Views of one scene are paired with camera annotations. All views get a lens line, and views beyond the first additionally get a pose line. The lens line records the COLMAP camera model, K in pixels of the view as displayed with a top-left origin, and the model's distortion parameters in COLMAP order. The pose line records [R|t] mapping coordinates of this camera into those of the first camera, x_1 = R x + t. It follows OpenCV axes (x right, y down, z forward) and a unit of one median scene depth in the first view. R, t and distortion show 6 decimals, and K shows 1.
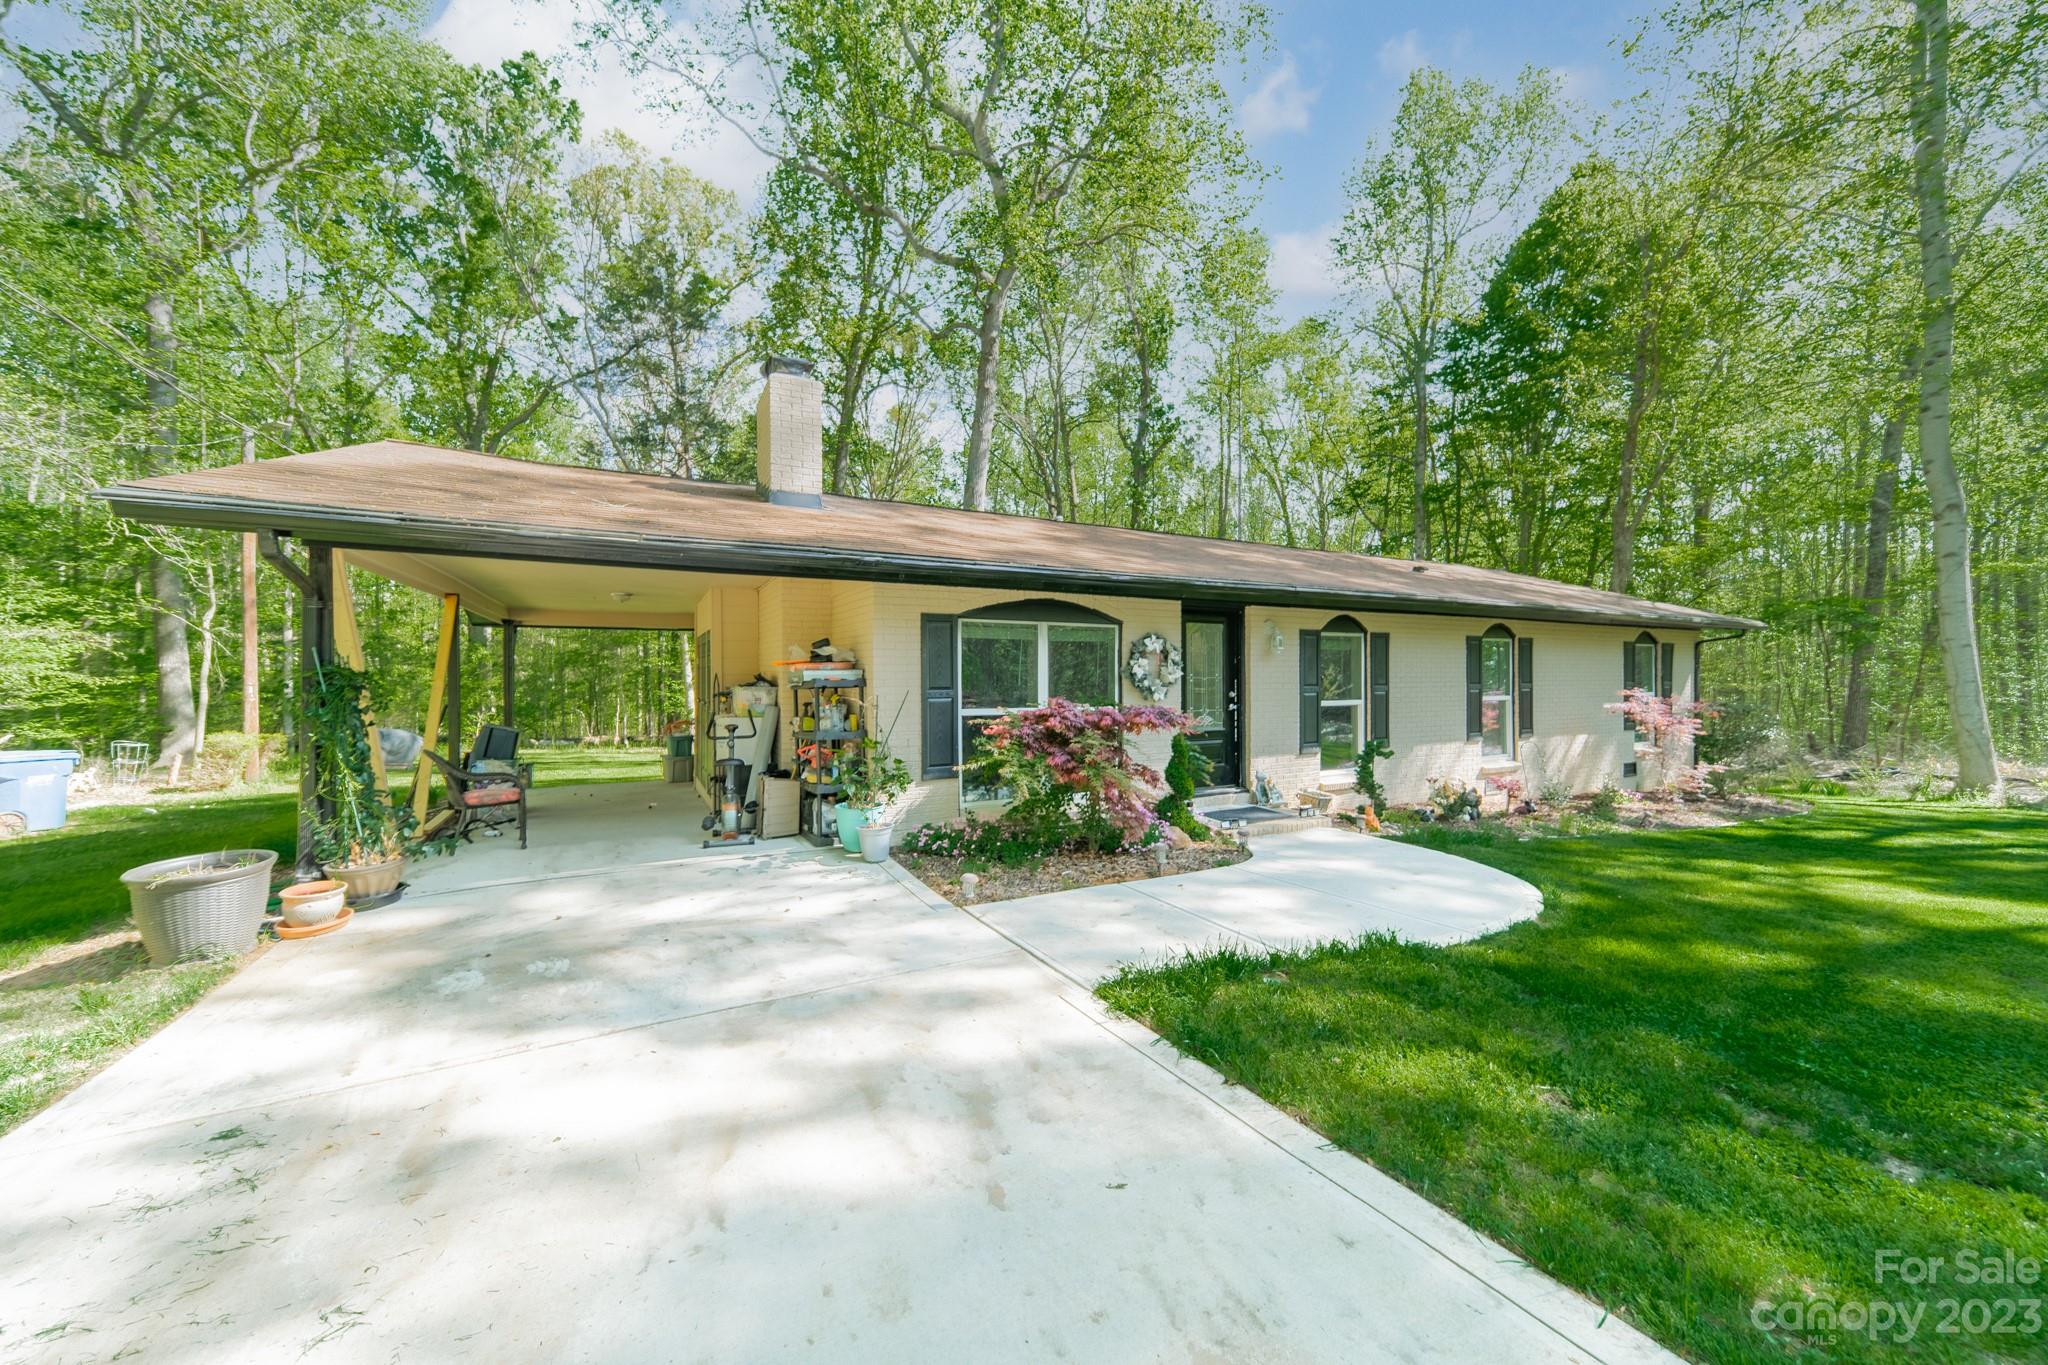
lens RADIAL K [[723.0, 0, 1032.1], [0, 723.0, 678.2], [0, 0, 1]] dist [0.003679, 0.000080]
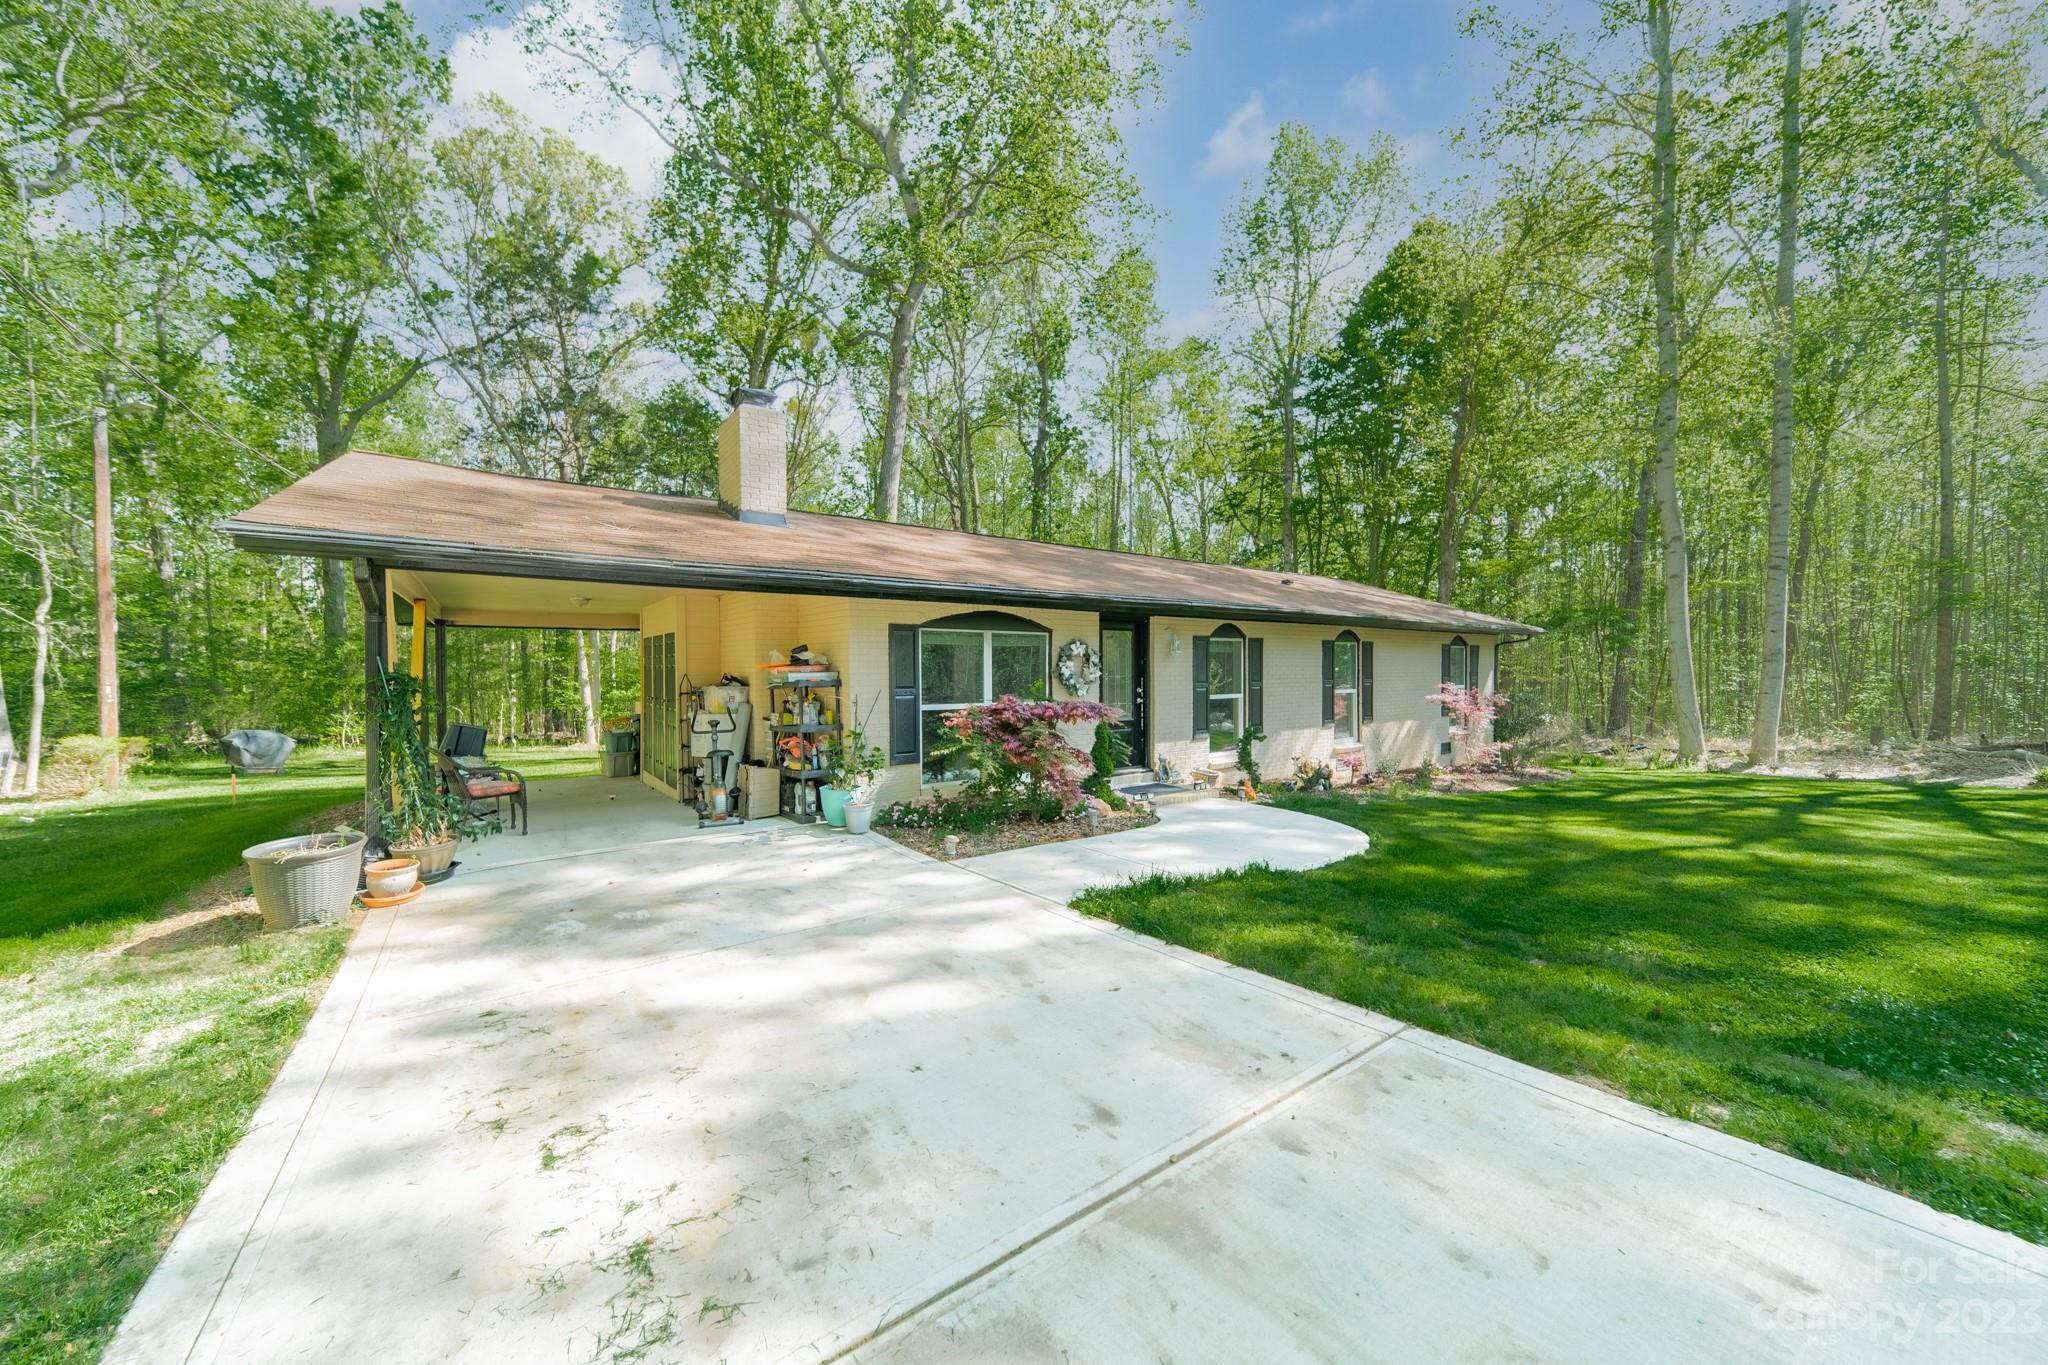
lens RADIAL K [[712.8, 0, 1032.1], [0, 712.8, 682.8], [0, 0, 1]] dist [-0.000507, -0.000044]
pose [[0.989111, -0.004373, 0.147107, -0.051102], [0.002049, 0.999871, 0.015949, -0.006556], [-0.147157, -0.015474, 0.988992, -0.098233]]
